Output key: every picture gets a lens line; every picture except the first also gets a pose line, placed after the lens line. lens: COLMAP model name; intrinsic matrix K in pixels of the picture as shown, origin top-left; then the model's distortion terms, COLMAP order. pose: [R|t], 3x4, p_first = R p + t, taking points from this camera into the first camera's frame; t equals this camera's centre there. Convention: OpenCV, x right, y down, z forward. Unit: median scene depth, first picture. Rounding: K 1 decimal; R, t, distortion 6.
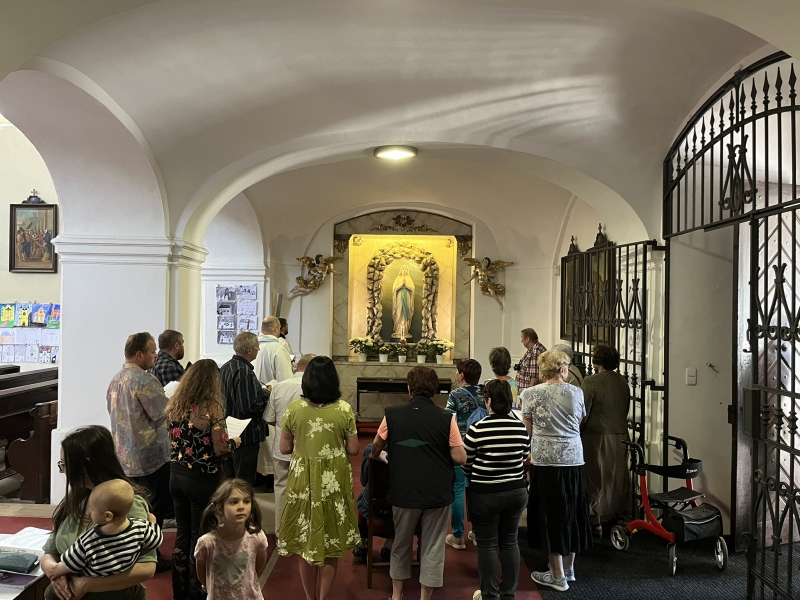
lens RADIAL K [[606.6, 0, 401.7], [0, 606.6, 295.8], [0, 0, 1]] dist [0.058696, -0.085761]
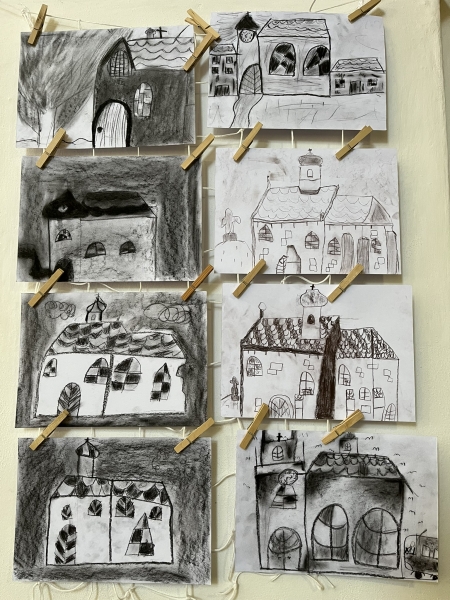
lens RADIAL K [[455.0, 0, 226.6], [0, 455.0, 299.3], [0, 0, 1]] dist [0.058696, -0.085761]
pose [[0.999512, -0.013958, 0.027954, -0.355449], [0.016467, 0.995656, -0.091639, 0.054663], [-0.026553, 0.092055, 0.995400, 1.212274]]
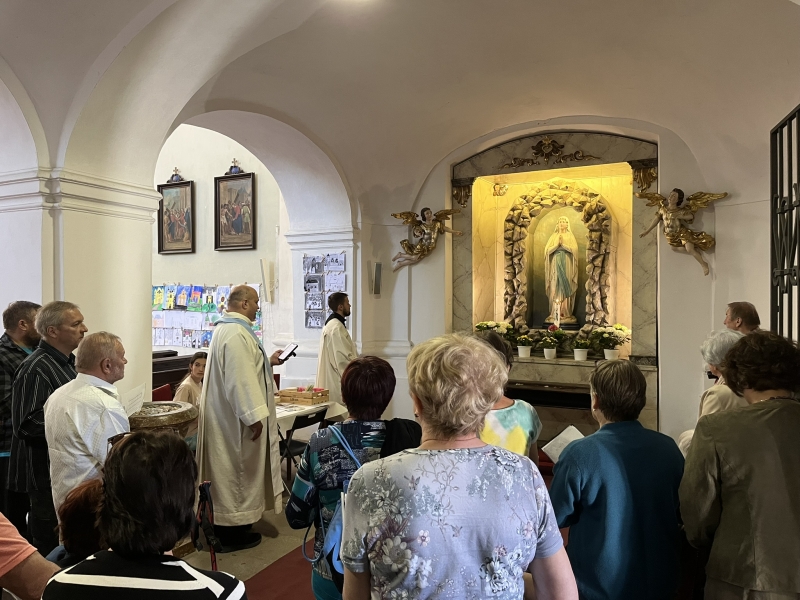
lens RADIAL K [[606.6, 0, 396.8], [0, 606.6, 291.9], [0, 0, 1]] dist [0.058696, -0.085761]
pose [[0.892623, -0.018351, -0.450430, 0.218622], [0.023885, 0.999693, 0.006604, 0.037969], [0.450170, -0.016654, 0.892787, 0.447969]]
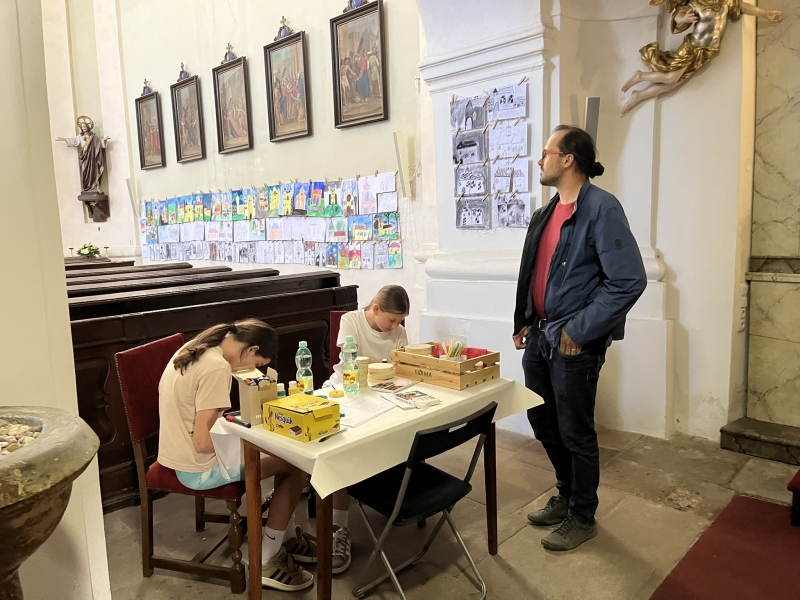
lens RADIAL K [[606.6, 0, 397.7], [0, 606.6, 293.0], [0, 0, 1]] dist [0.058696, -0.085761]
pose [[0.735993, 0.044629, -0.675516, -0.028085], [0.058439, 0.989912, 0.129071, 0.085101], [0.674462, -0.134472, 0.725960, 0.825542]]
